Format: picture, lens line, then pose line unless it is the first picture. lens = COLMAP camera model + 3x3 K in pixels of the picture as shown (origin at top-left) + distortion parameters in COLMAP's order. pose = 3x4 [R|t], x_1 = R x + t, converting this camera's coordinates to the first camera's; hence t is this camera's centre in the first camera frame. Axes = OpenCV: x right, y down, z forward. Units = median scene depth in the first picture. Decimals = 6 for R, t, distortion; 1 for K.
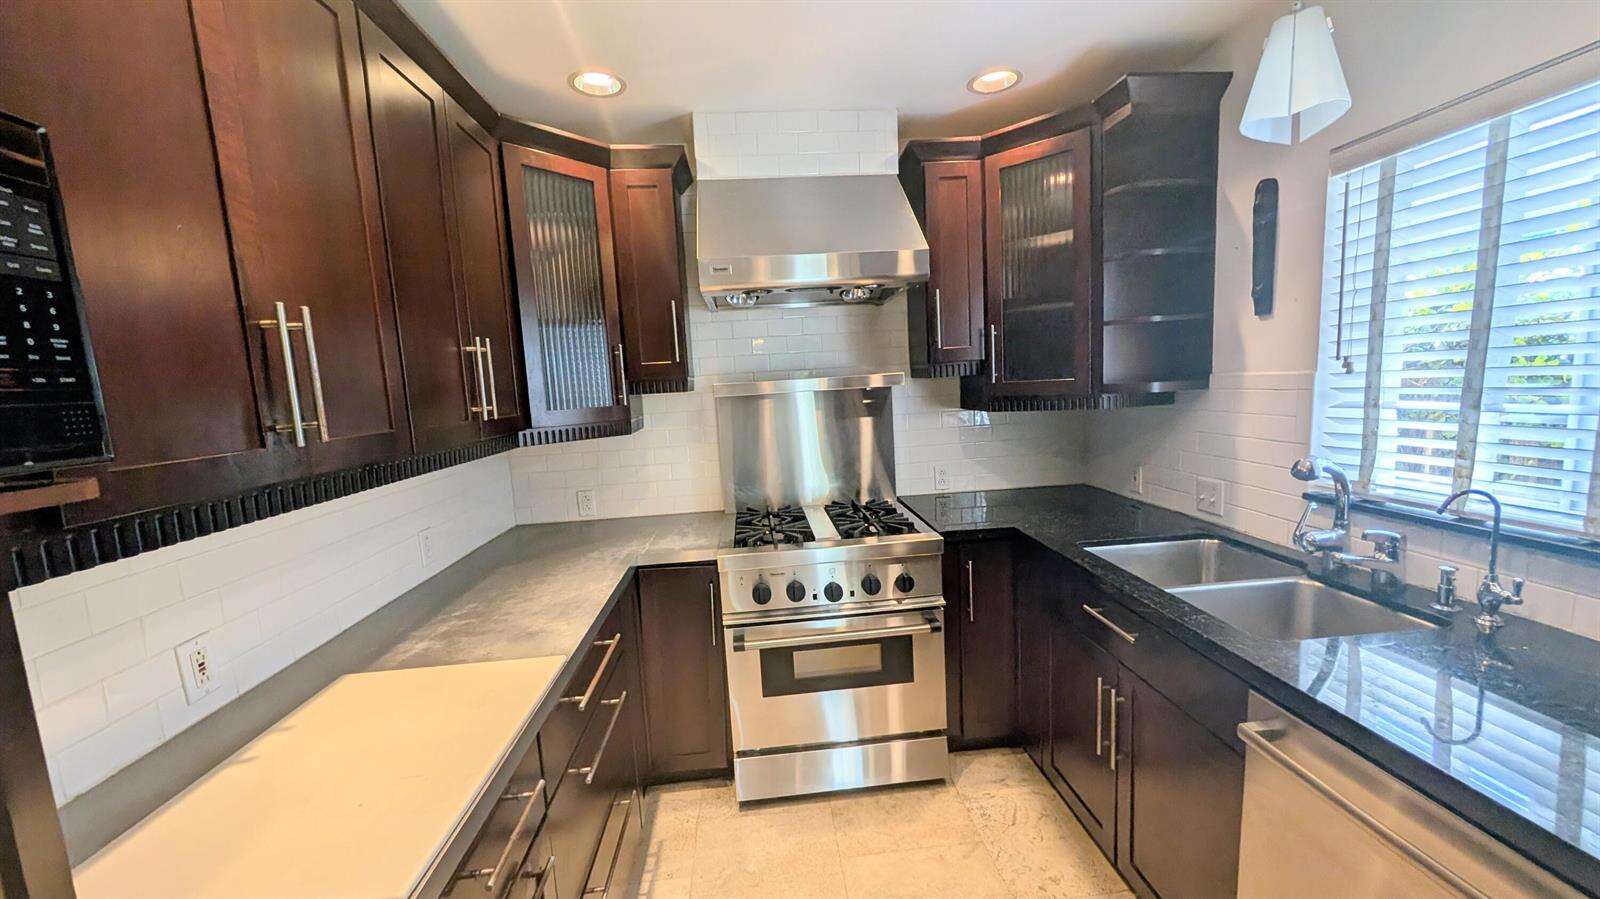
lens RADIAL K [[595.4, 0, 803.9], [0, 595.4, 451.6], [0, 0, 1]] dist [-0.002145, 0.000065]
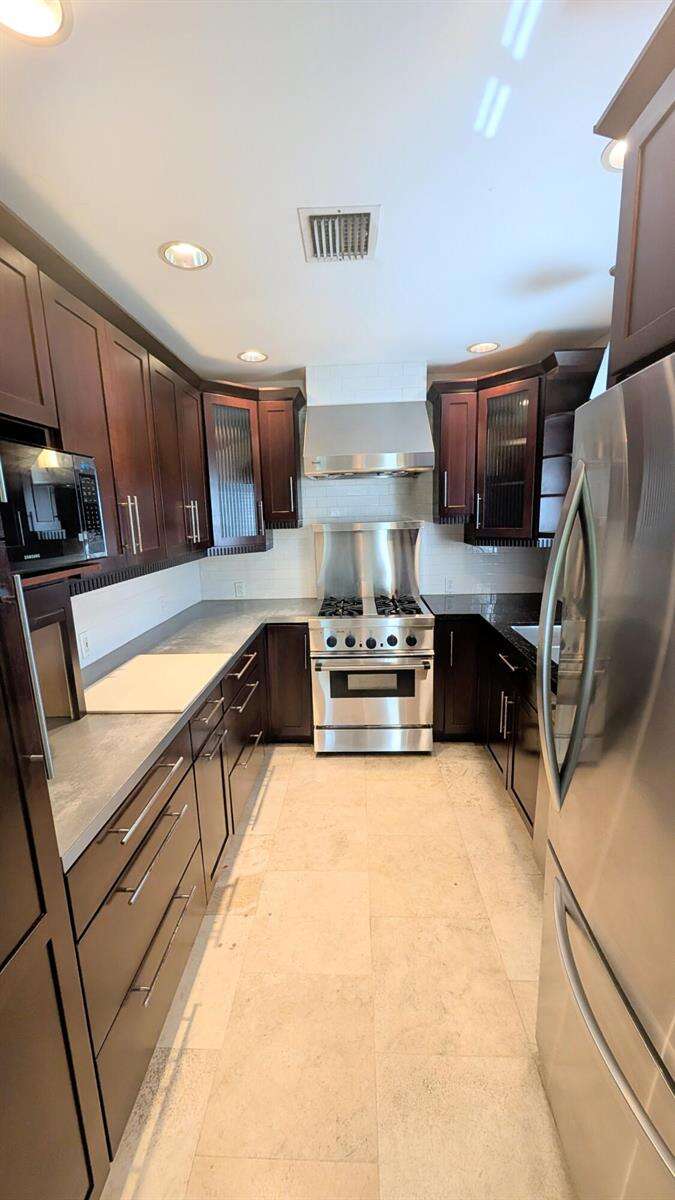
lens RADIAL K [[446.6, 0, 338.2], [0, 446.6, 598.3], [0, 0, 1]] dist [-0.002145, 0.000065]
pose [[0.990870, 0.050807, -0.124884, 0.108082], [-0.041777, 0.996390, 0.073897, 0.002609], [0.128188, -0.068005, 0.989416, -0.334803]]
